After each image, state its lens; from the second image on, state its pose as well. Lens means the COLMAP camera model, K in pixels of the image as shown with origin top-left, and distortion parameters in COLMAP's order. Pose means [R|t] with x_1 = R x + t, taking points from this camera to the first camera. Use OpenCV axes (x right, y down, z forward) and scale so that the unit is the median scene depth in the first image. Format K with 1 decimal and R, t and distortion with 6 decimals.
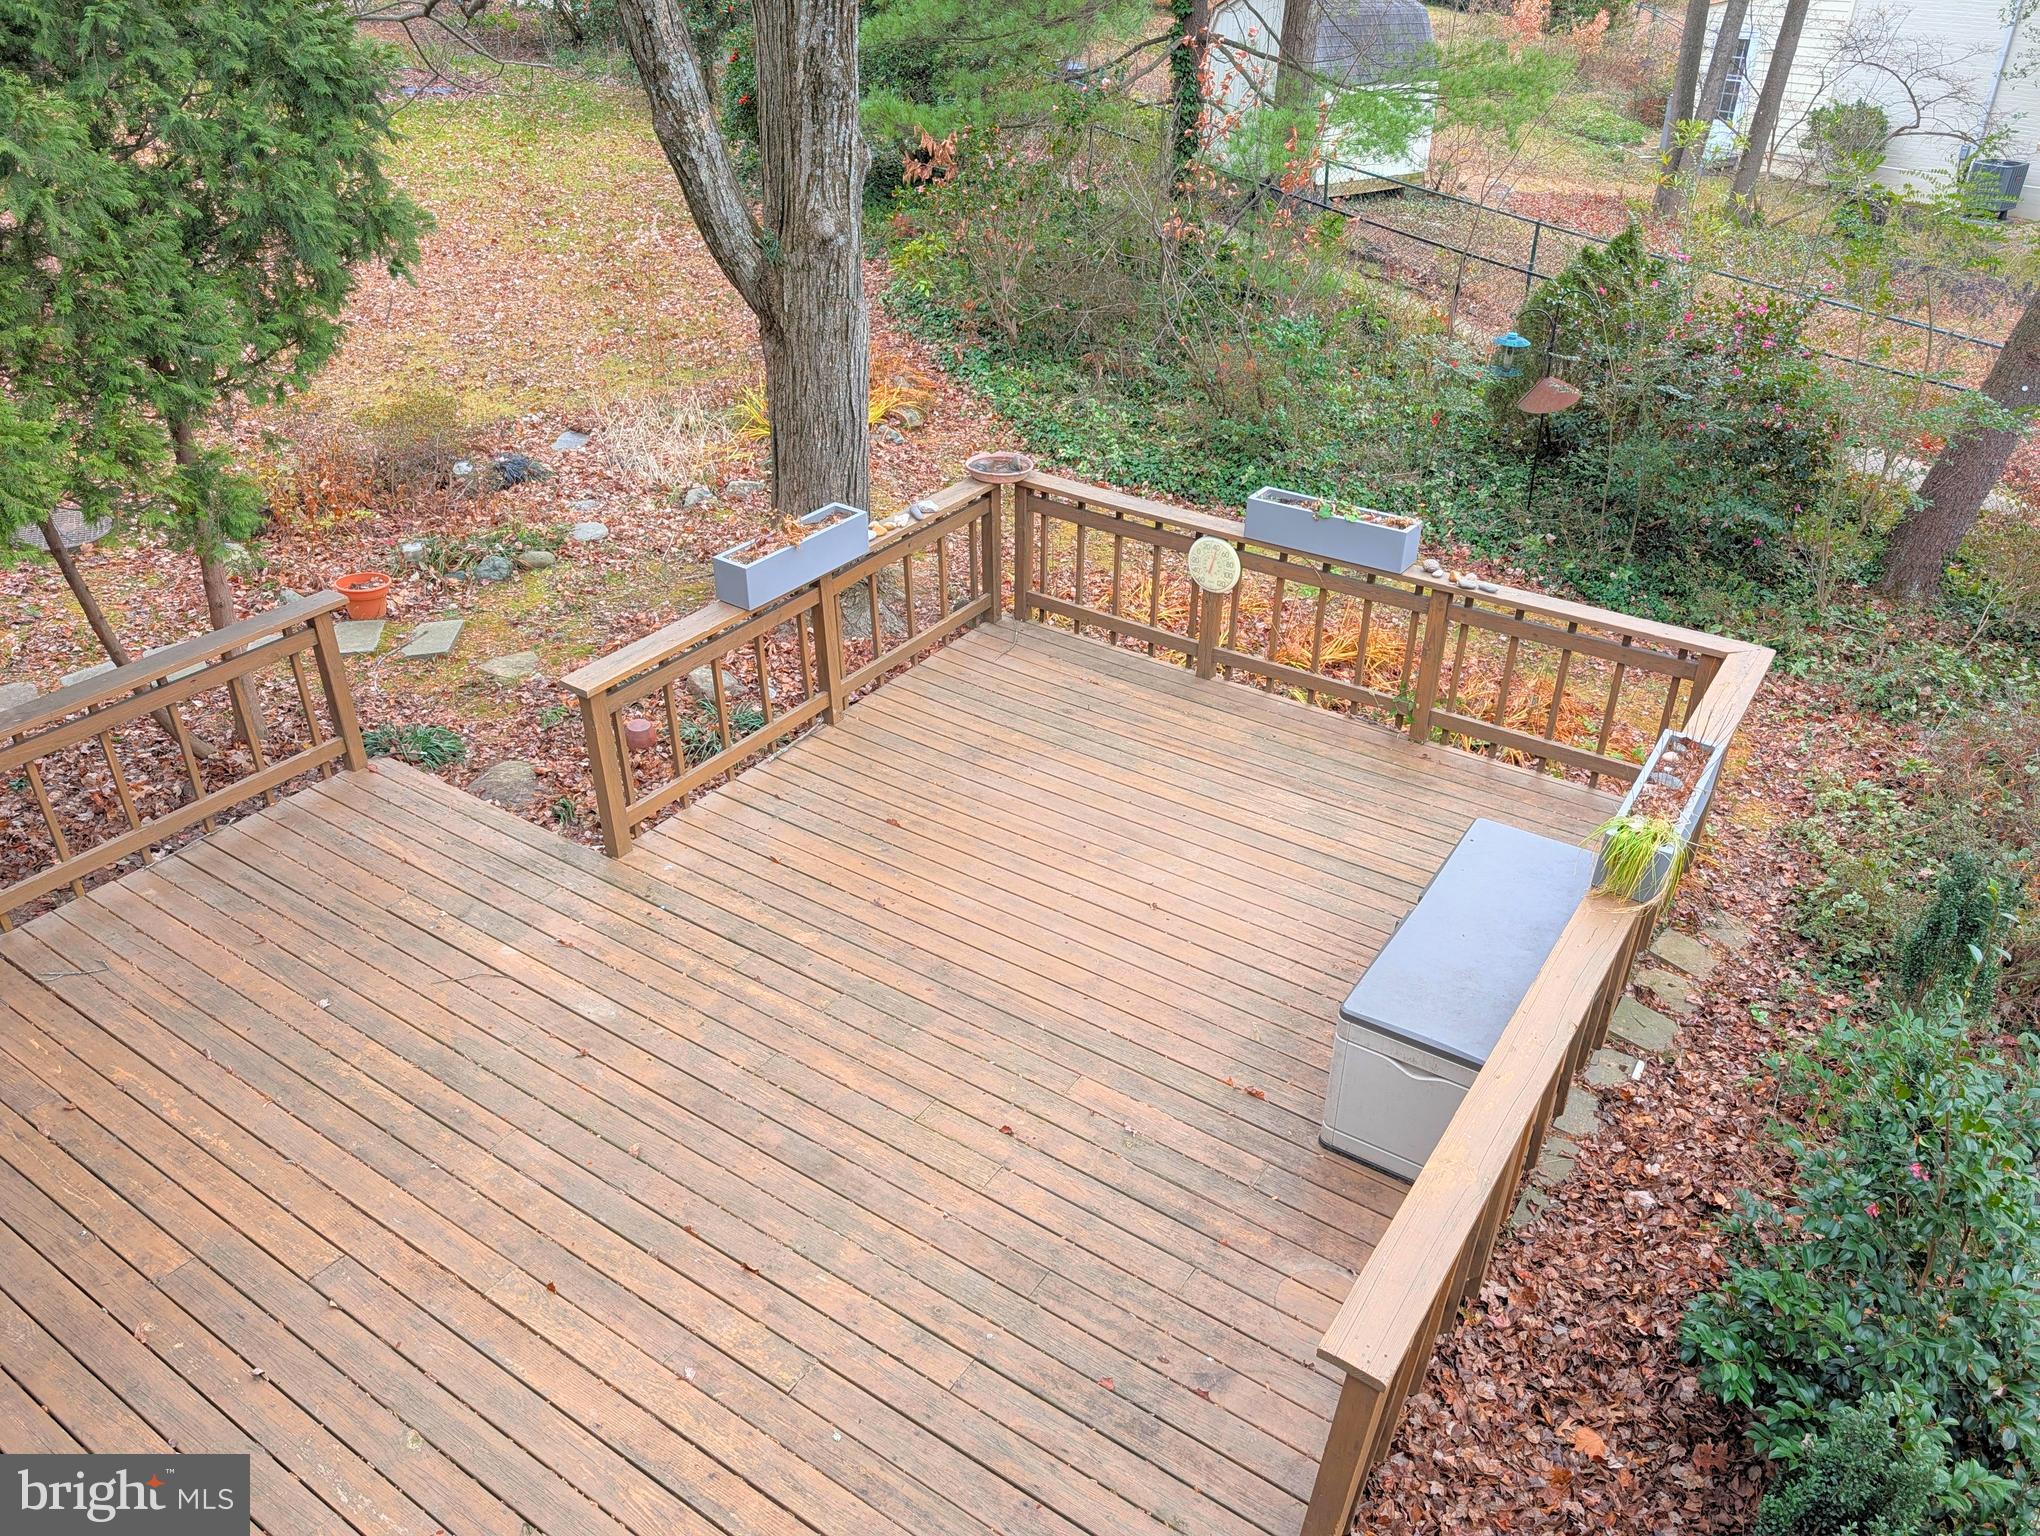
lens RADIAL K [[1457.3, 0, 1024.0], [0, 1457.3, 771.7], [0, 0, 1]] dist [0.003686, -0.001592]
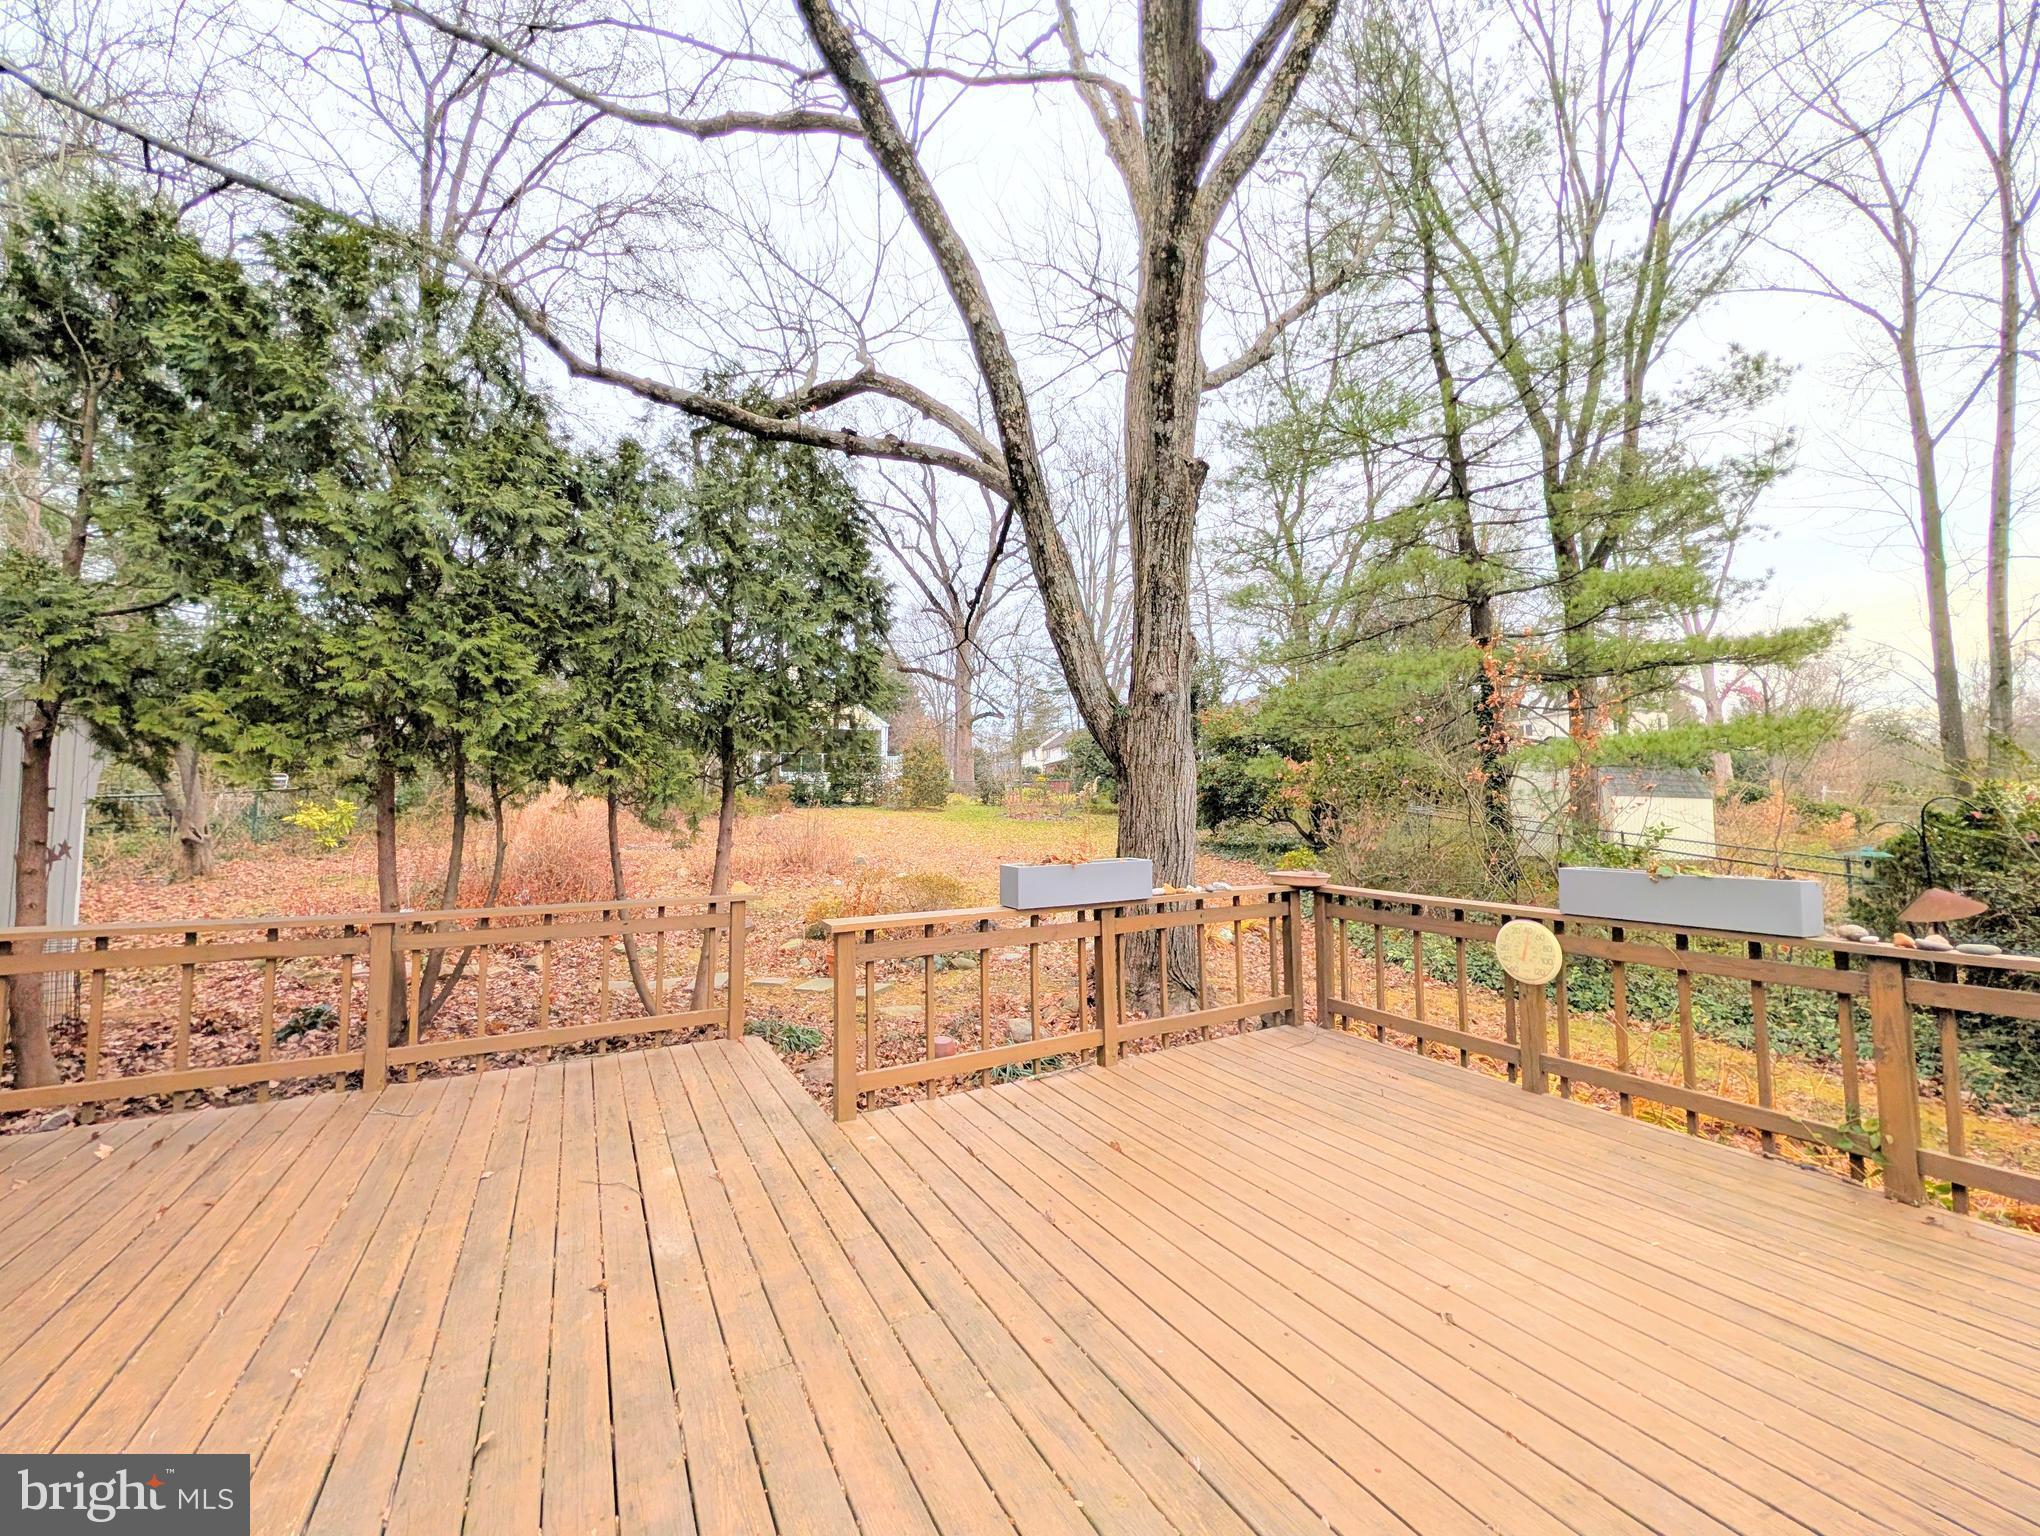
lens RADIAL K [[785.0, 0, 1015.9], [0, 785.0, 760.0], [0, 0, 1]] dist [0.000105, -0.000187]
pose [[0.891596, -0.041249, -0.450949, 0.076279], [-0.226306, 0.821976, -0.522629, 0.100615], [0.392227, 0.568026, 0.723536, 0.481137]]
